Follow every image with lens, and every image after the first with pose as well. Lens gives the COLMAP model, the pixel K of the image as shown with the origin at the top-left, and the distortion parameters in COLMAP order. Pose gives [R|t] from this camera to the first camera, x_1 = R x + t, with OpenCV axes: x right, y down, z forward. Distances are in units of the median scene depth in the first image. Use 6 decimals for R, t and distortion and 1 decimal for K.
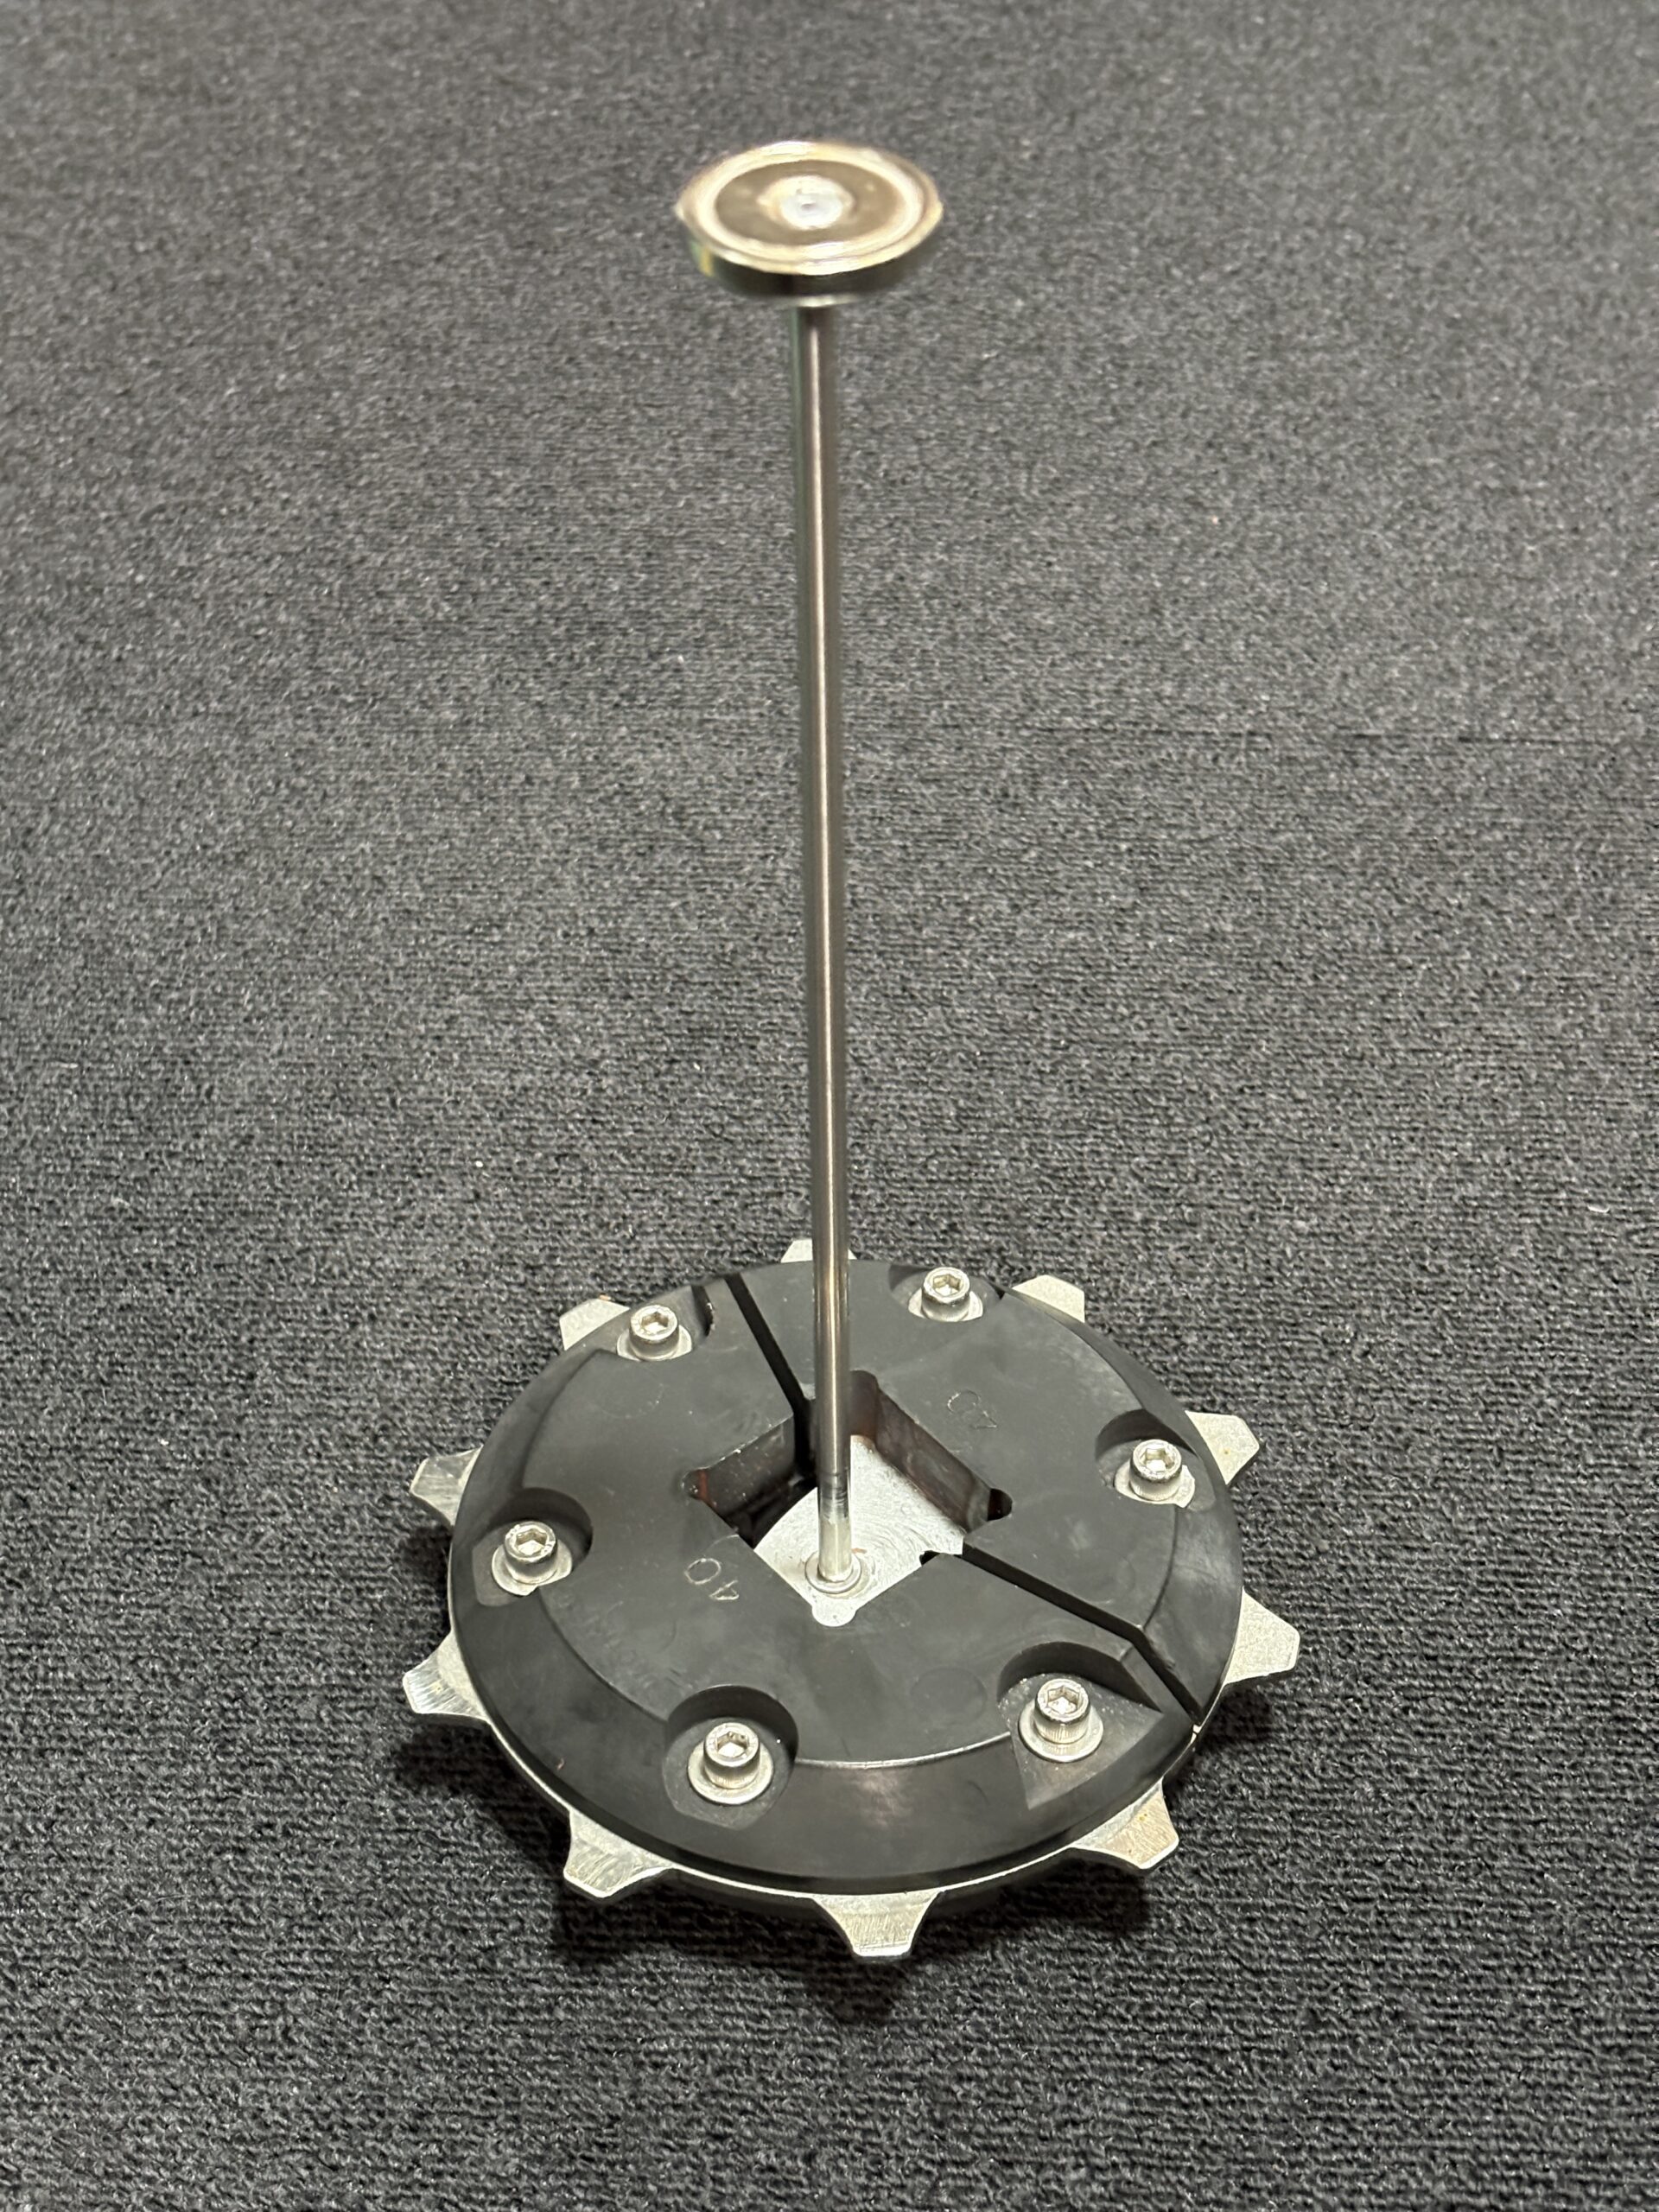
lens RADIAL K [[3351.3, 0, 829.5], [0, 3351.3, 1106.0], [0, 0, 1]] dist [0.256362, -1.056401]
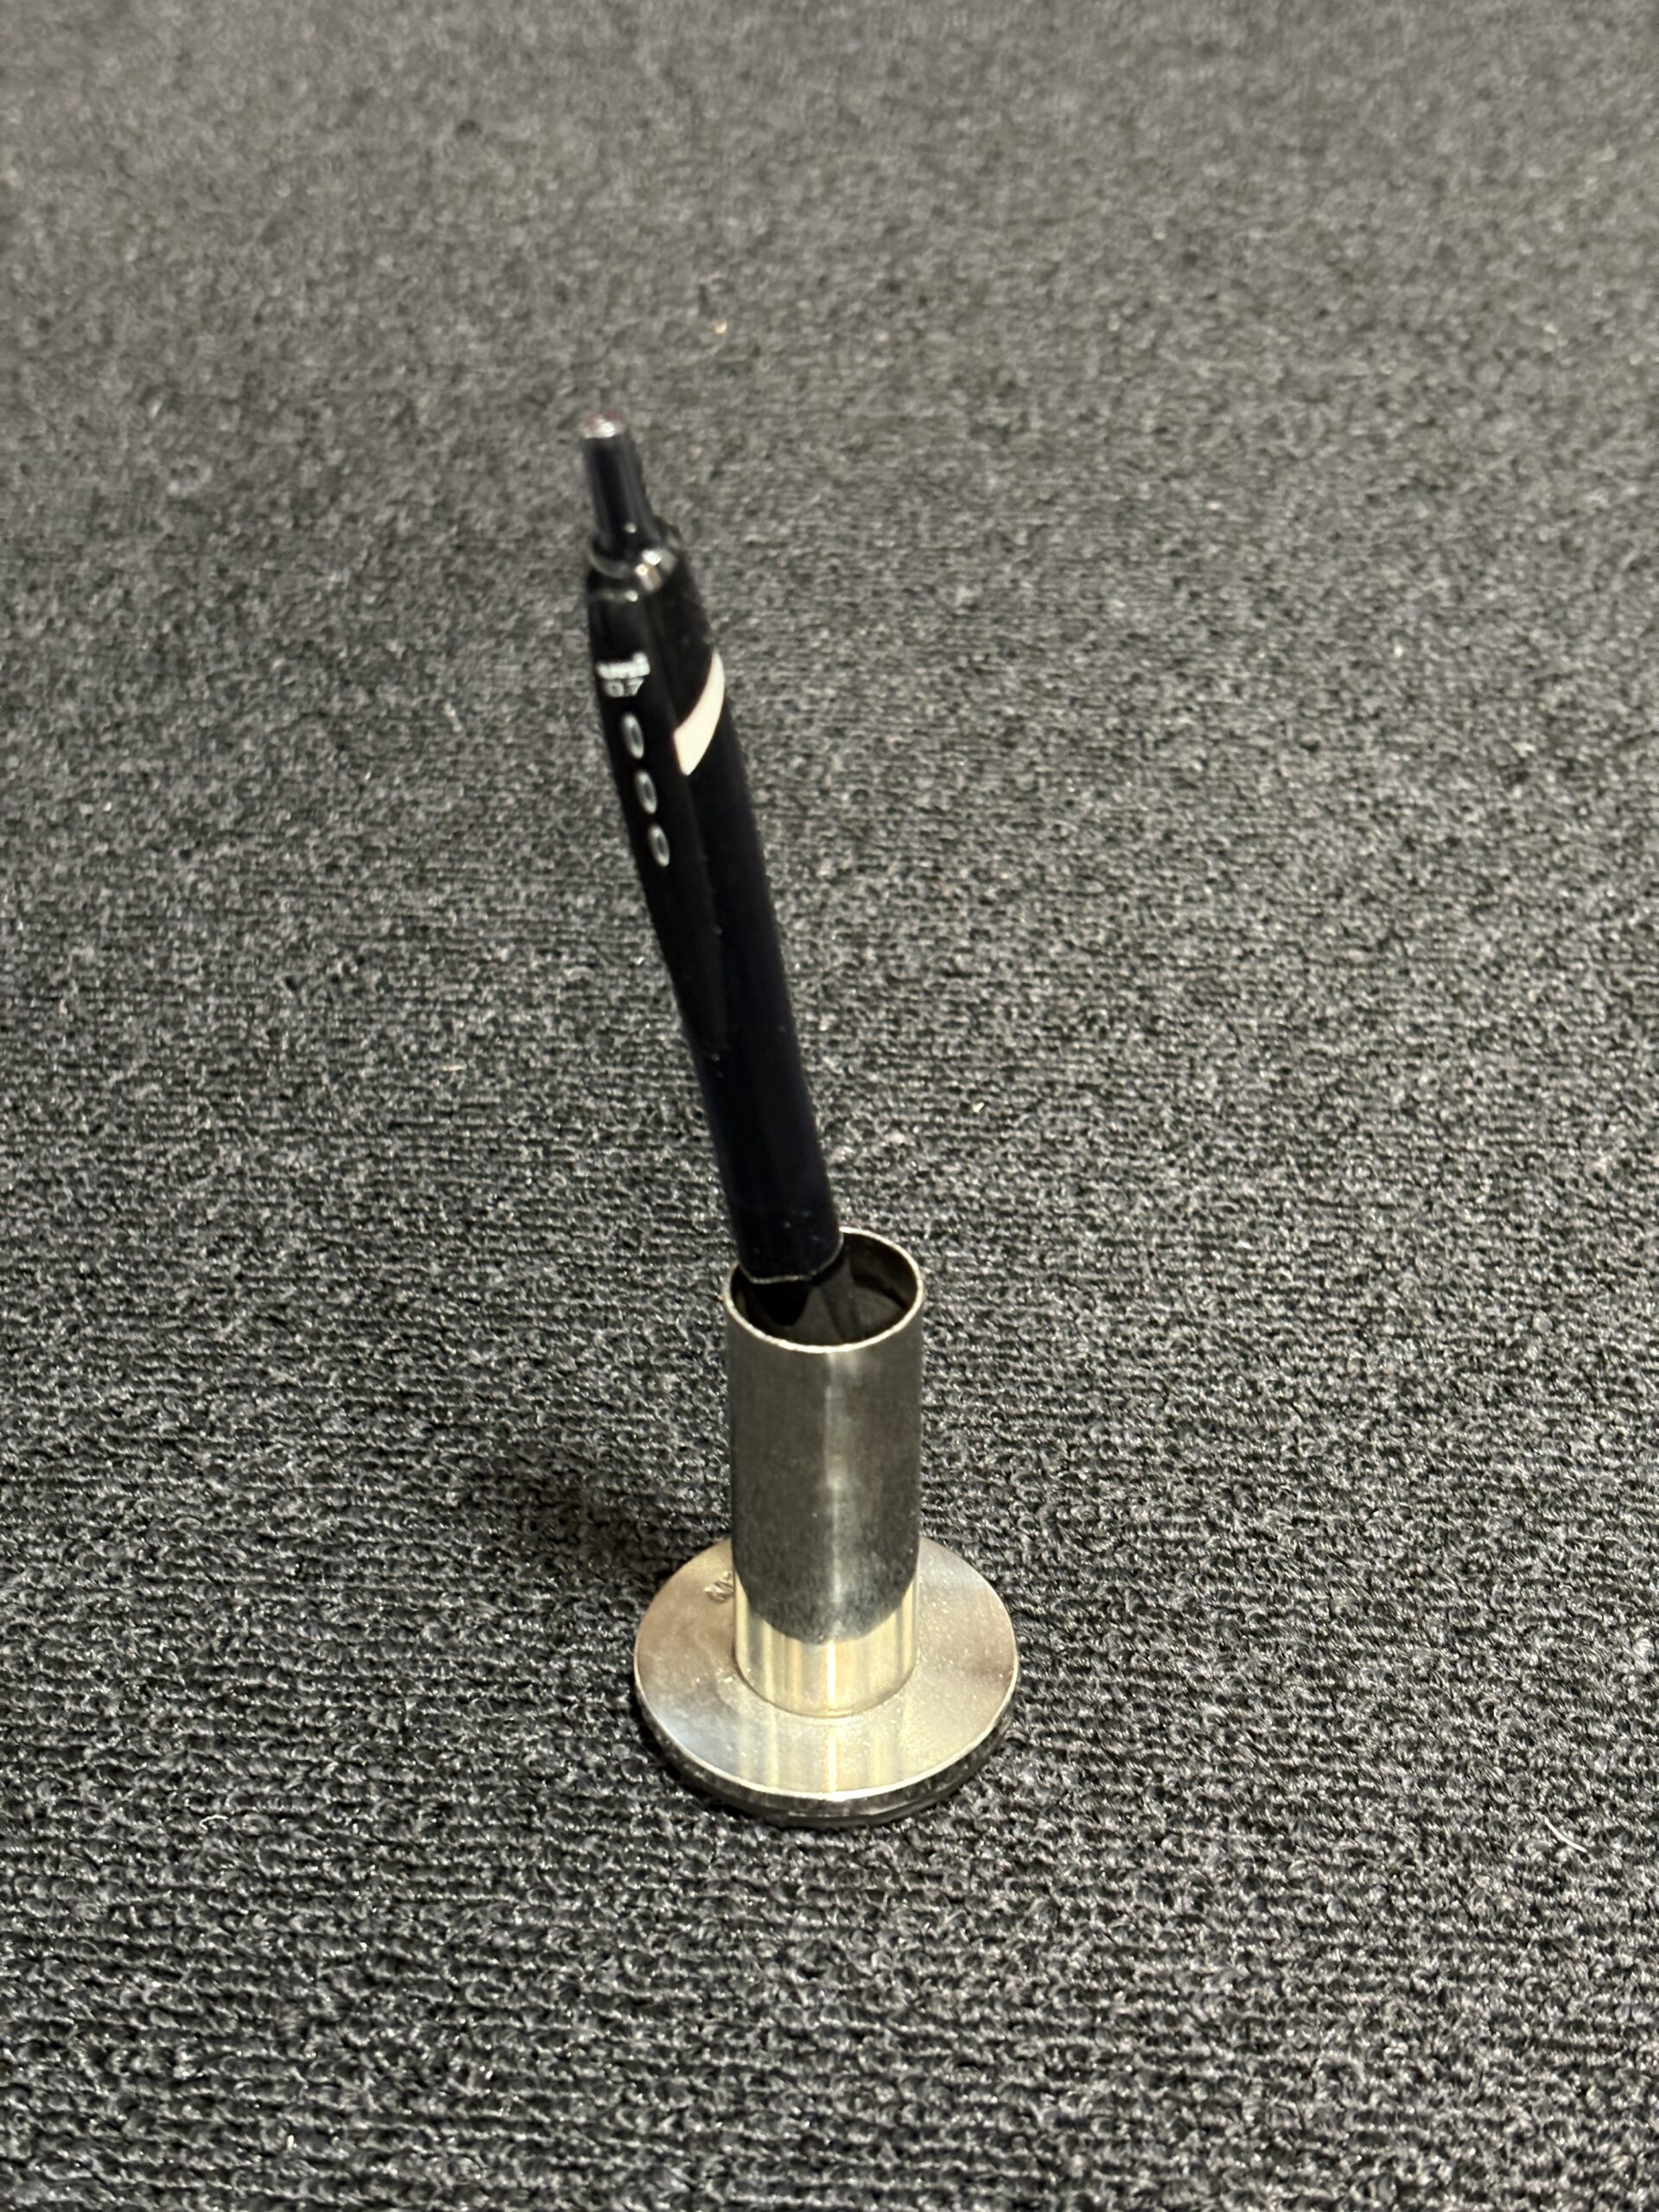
lens RADIAL K [[3371.8, 0, 837.9], [0, 3371.8, 1112.1], [0, 0, 1]] dist [0.248205, -1.107434]
pose [[0.997576, 0.028578, -0.063447, -0.014084], [-0.035197, 0.993764, -0.105801, -0.316891], [0.060027, 0.107777, 0.992361, 0.763155]]
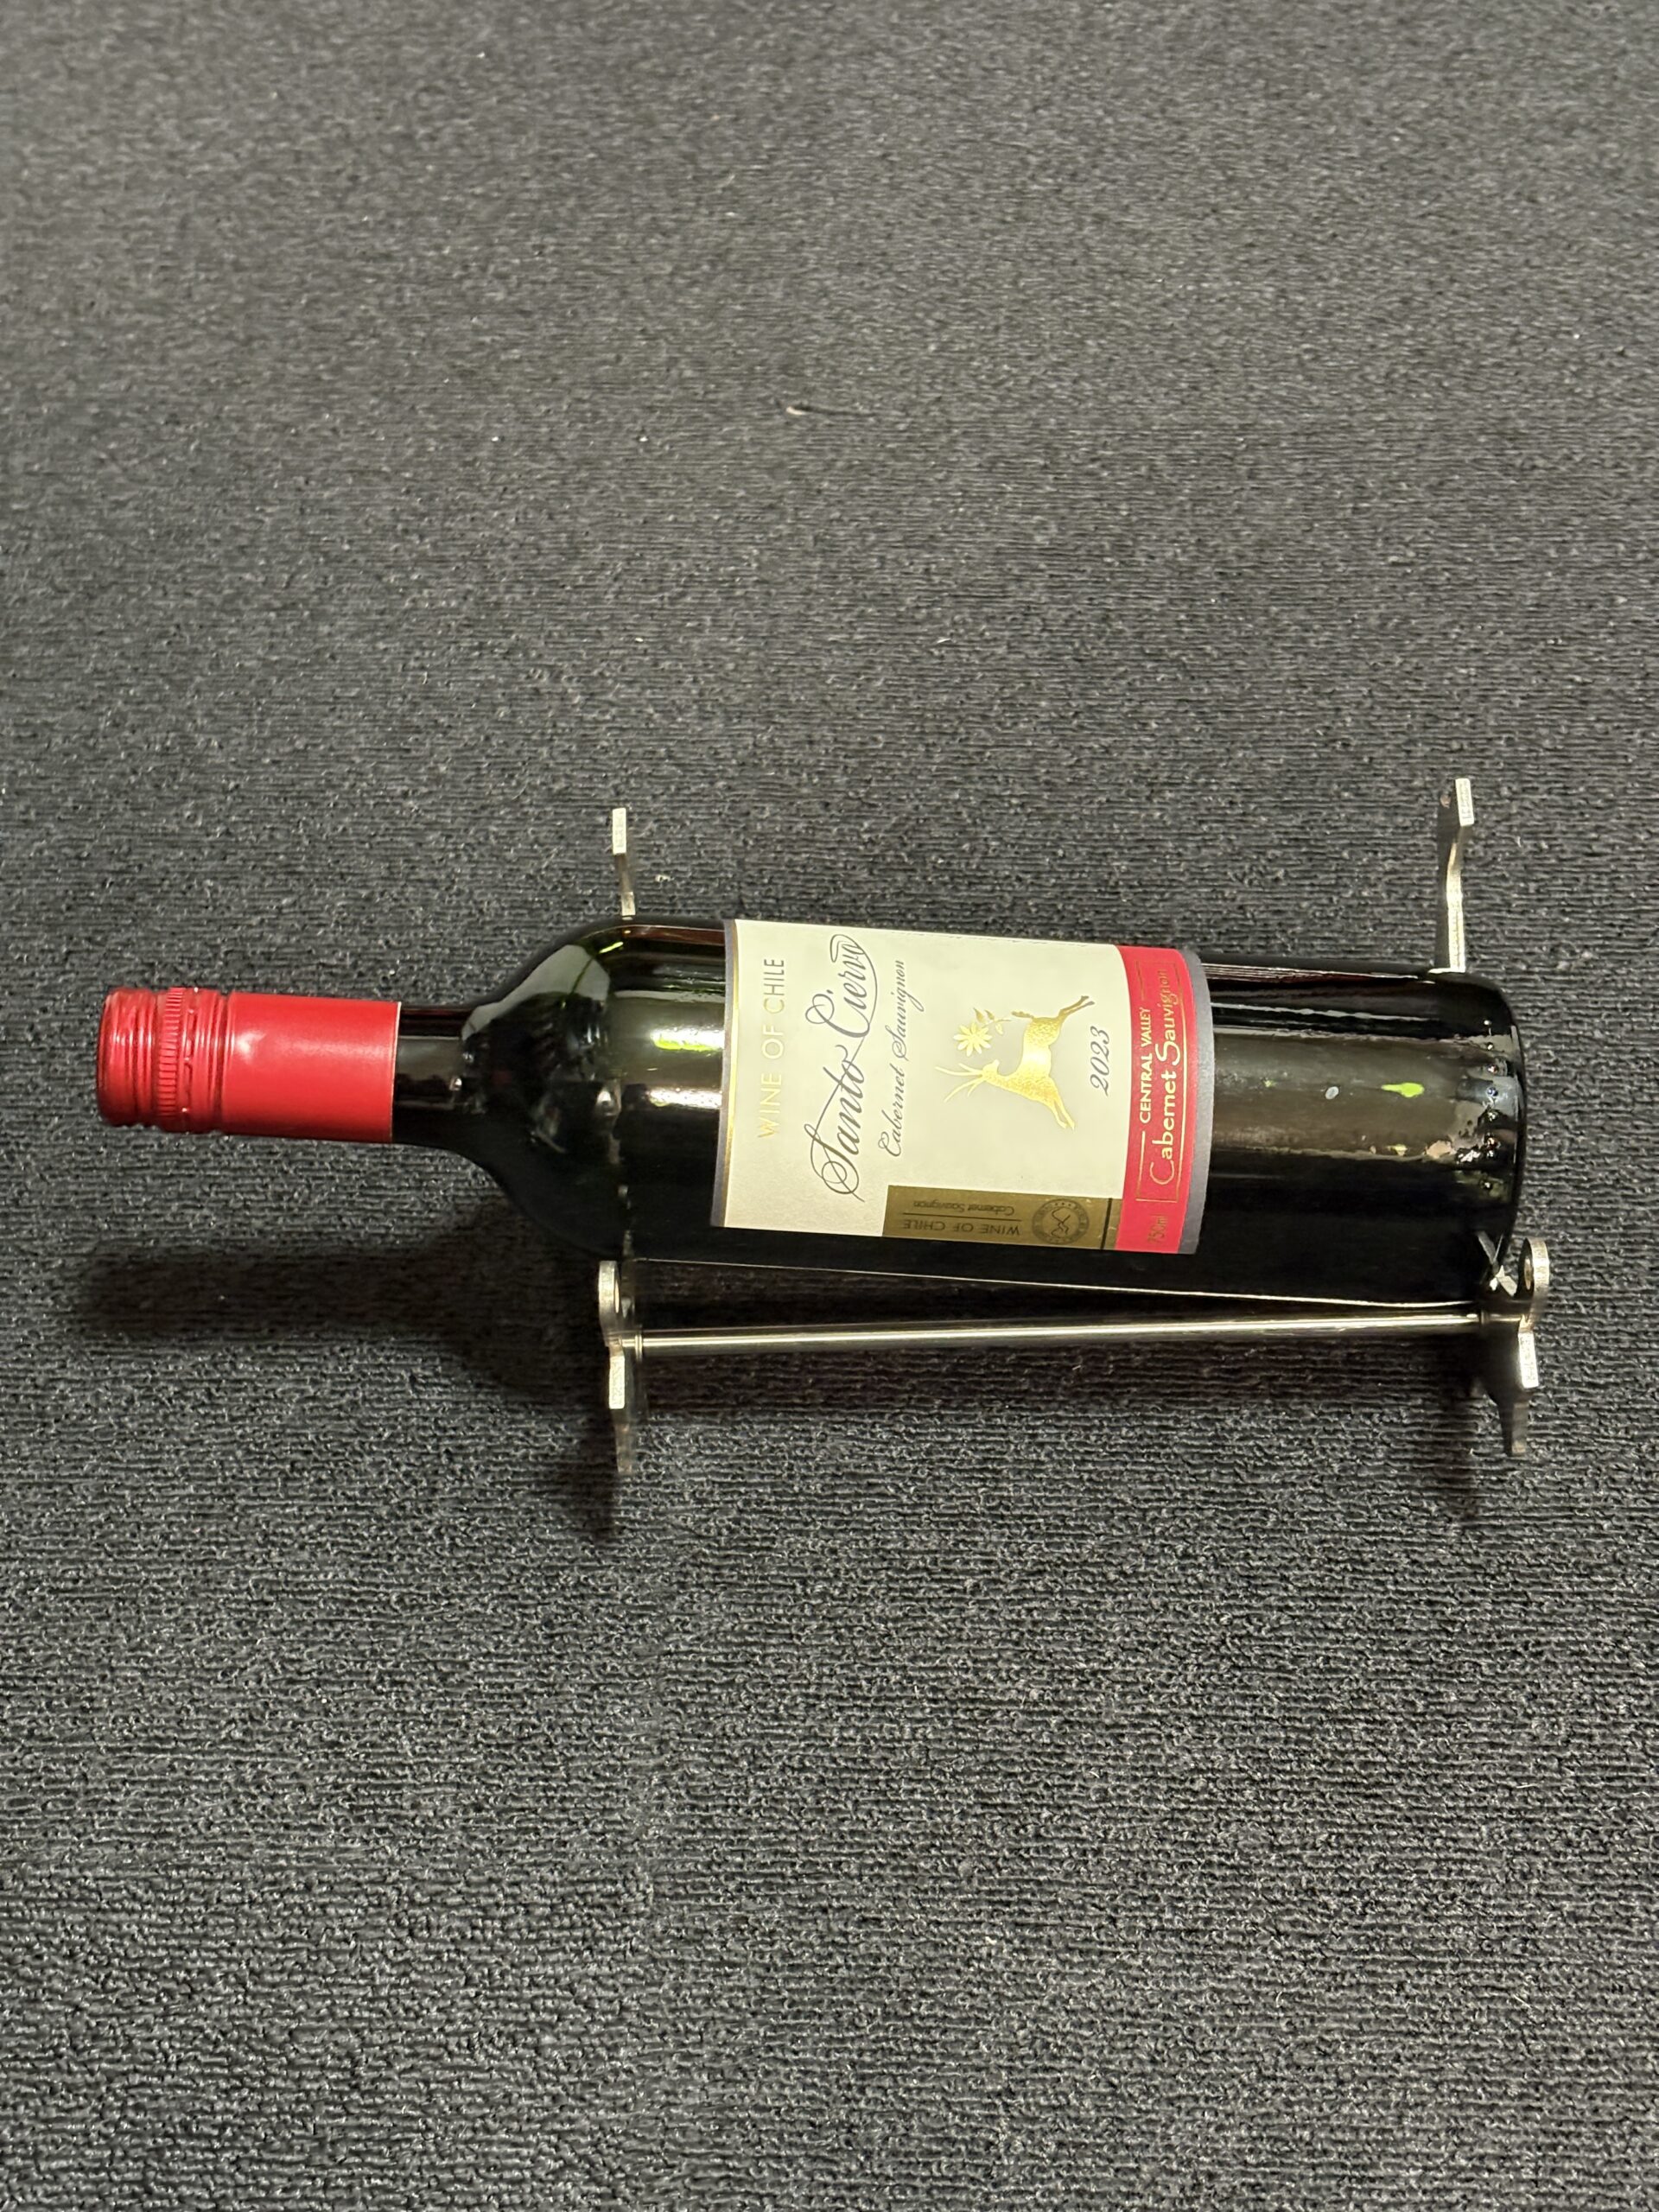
lens RADIAL K [[3377.8, 0, 839.4], [0, 3377.8, 1087.1], [0, 0, 1]] dist [0.244566, -1.008168]
pose [[0.999482, -0.011334, -0.030137, -0.253017], [0.012776, 0.998761, 0.048100, -0.387135], [0.029555, -0.048461, 0.998388, 0.203767]]
